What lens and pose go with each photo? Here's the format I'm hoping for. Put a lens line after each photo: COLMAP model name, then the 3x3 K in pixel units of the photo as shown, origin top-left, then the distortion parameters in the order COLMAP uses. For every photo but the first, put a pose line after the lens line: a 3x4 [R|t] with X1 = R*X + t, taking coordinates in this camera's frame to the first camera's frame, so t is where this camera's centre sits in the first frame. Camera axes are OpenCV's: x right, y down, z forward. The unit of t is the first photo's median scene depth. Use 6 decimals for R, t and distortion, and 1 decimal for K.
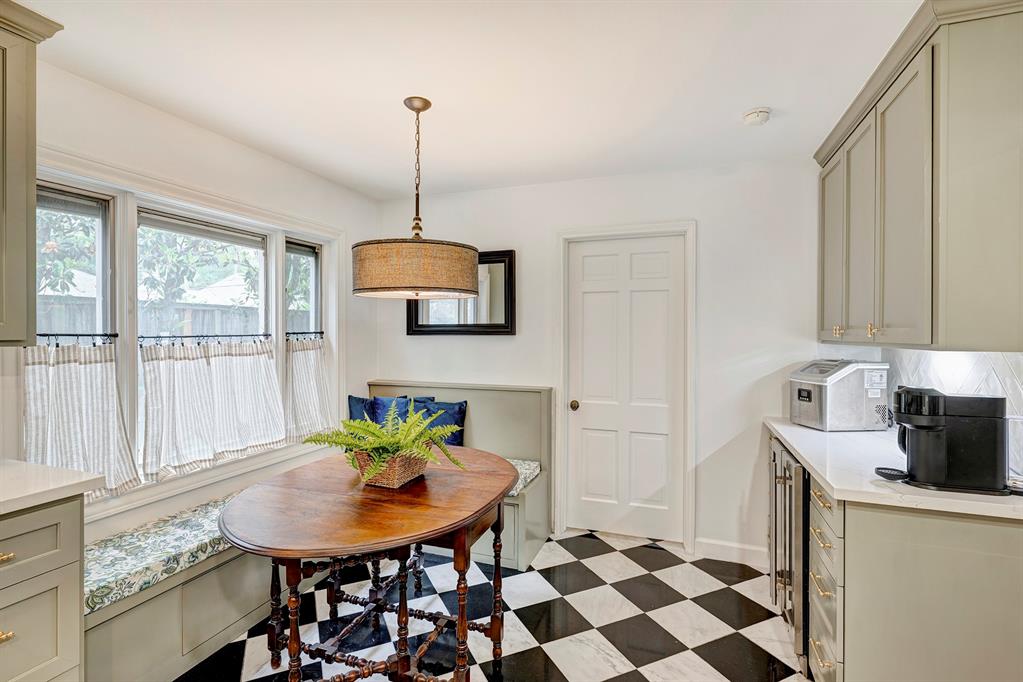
lens RADIAL K [[497.0, 0, 507.2], [0, 497.0, 344.1], [0, 0, 1]] dist [-0.005103, 0.000011]
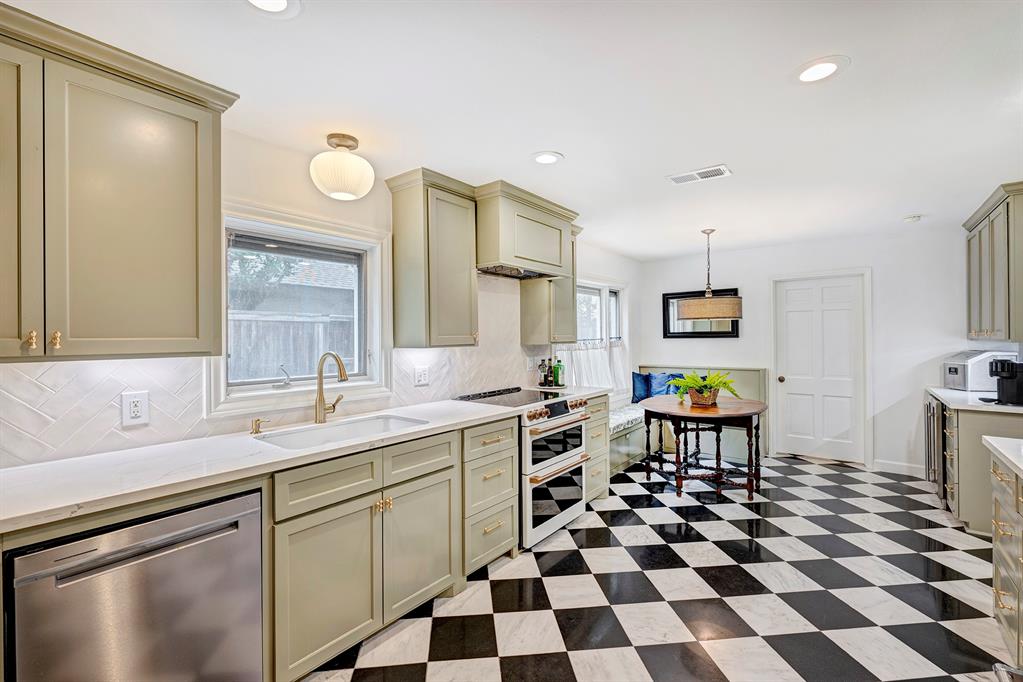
lens RADIAL K [[439.3, 0, 484.4], [0, 439.3, 341.8], [0, 0, 1]] dist [0.009615, -0.000327]
pose [[0.931948, -0.006702, -0.362530, -0.294573], [0.000379, 0.999847, -0.017509, 0.025427], [0.362592, 0.016180, 0.931808, -0.855260]]
